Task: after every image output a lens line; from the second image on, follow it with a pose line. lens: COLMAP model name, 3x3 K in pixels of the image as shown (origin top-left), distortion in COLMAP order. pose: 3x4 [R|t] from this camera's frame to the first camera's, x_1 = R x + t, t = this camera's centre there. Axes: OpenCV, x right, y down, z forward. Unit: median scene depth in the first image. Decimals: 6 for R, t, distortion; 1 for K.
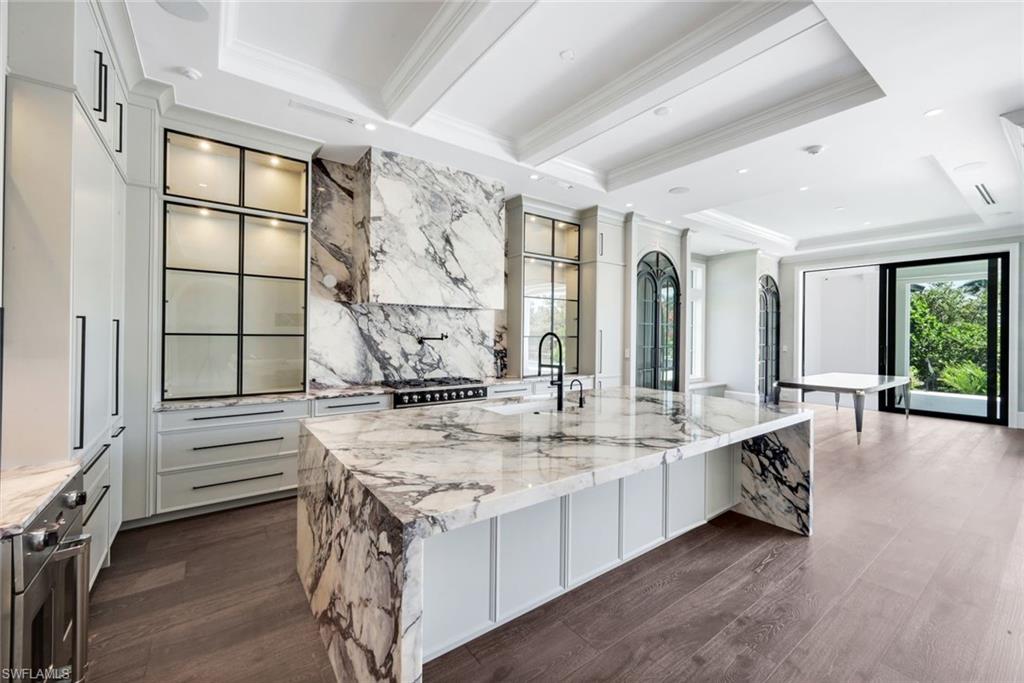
lens RADIAL K [[416.4, 0, 510.2], [0, 416.4, 335.1], [0, 0, 1]] dist [0.008997, -0.001702]
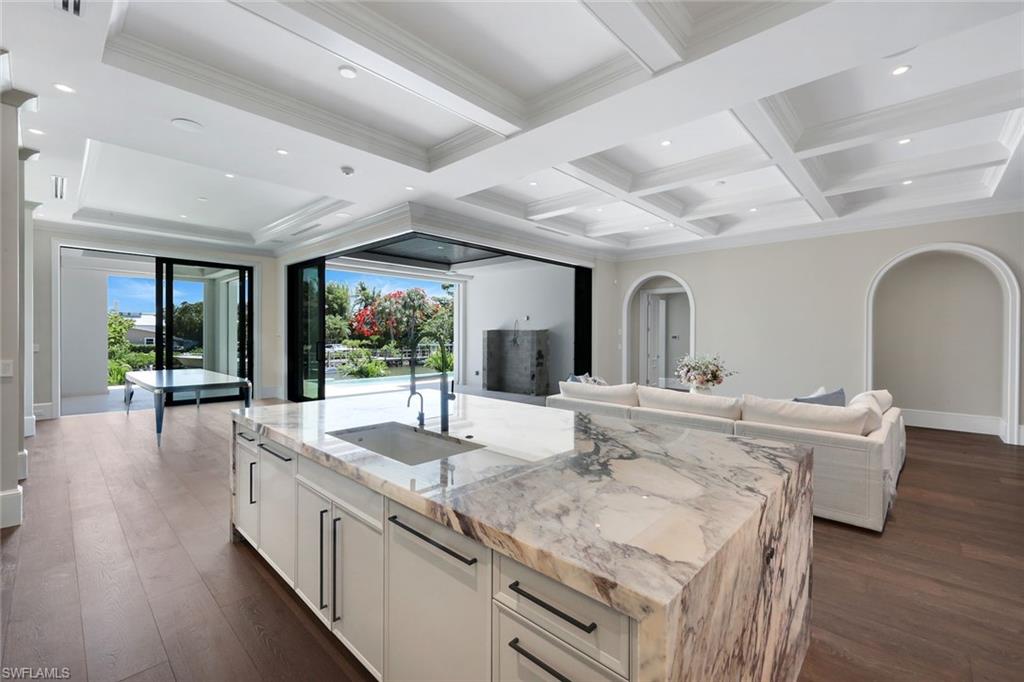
lens RADIAL K [[432.6, 0, 518.4], [0, 432.6, 330.5], [0, 0, 1]] dist [-0.018174, -0.000016]
pose [[-0.200448, 0.000574, 0.979704, -0.428050], [-0.003705, 0.999992, -0.001344, -0.001373], [-0.979697, -0.003900, -0.200444, 0.631481]]
